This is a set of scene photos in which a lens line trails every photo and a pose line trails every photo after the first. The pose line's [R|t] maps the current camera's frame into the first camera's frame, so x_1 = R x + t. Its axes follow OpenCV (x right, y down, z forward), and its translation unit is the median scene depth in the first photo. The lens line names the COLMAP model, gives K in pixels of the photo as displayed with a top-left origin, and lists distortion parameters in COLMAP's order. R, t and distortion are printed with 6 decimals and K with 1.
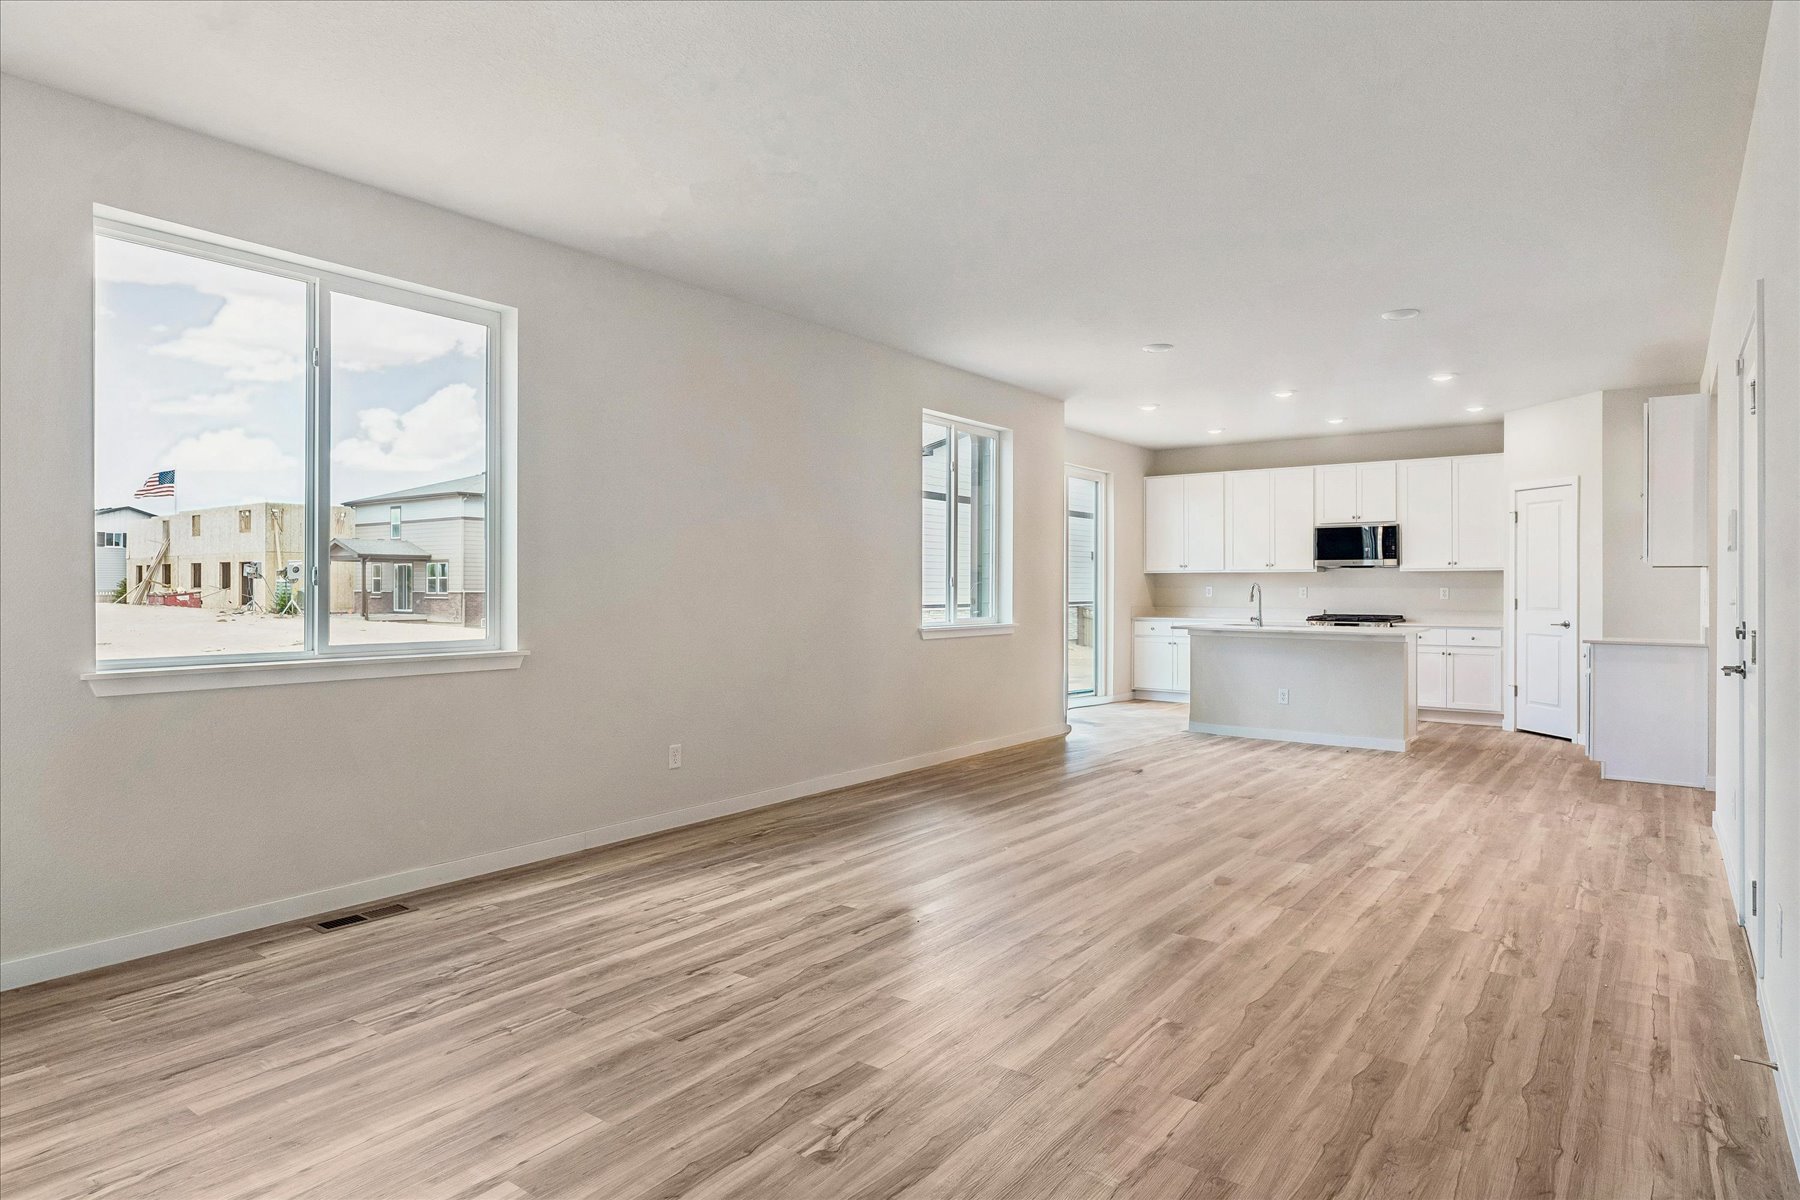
lens RADIAL K [[1032.9, 0, 919.9], [0, 1032.9, 609.8], [0, 0, 1]] dist [-0.000334, 0.001705]
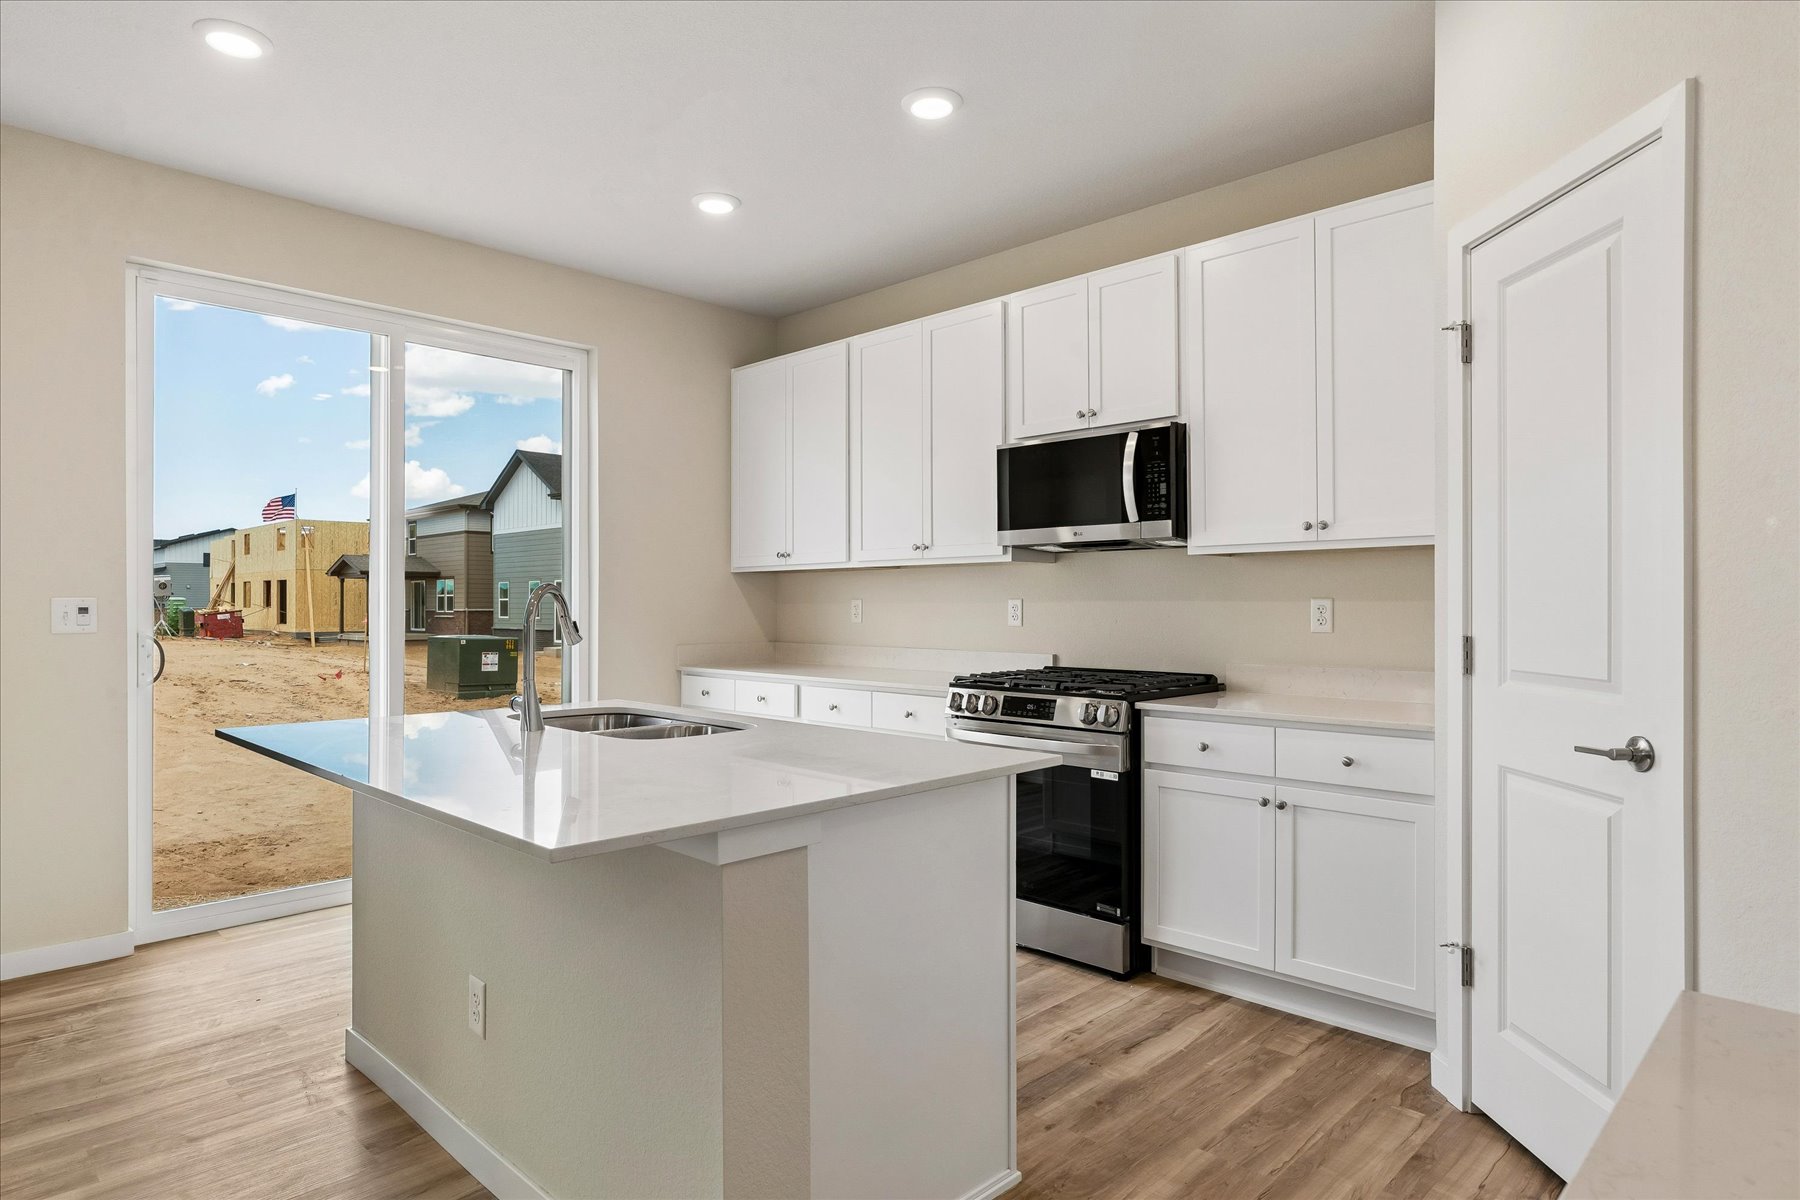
lens RADIAL K [[1032.9, 0, 882.5], [0, 1032.9, 597.7], [0, 0, 1]] dist [-0.000334, 0.001705]
pose [[0.985836, -0.001589, -0.167705, 0.418952], [-0.003450, 0.999551, -0.029751, -0.010979], [0.167677, 0.029908, 0.985388, 0.624813]]
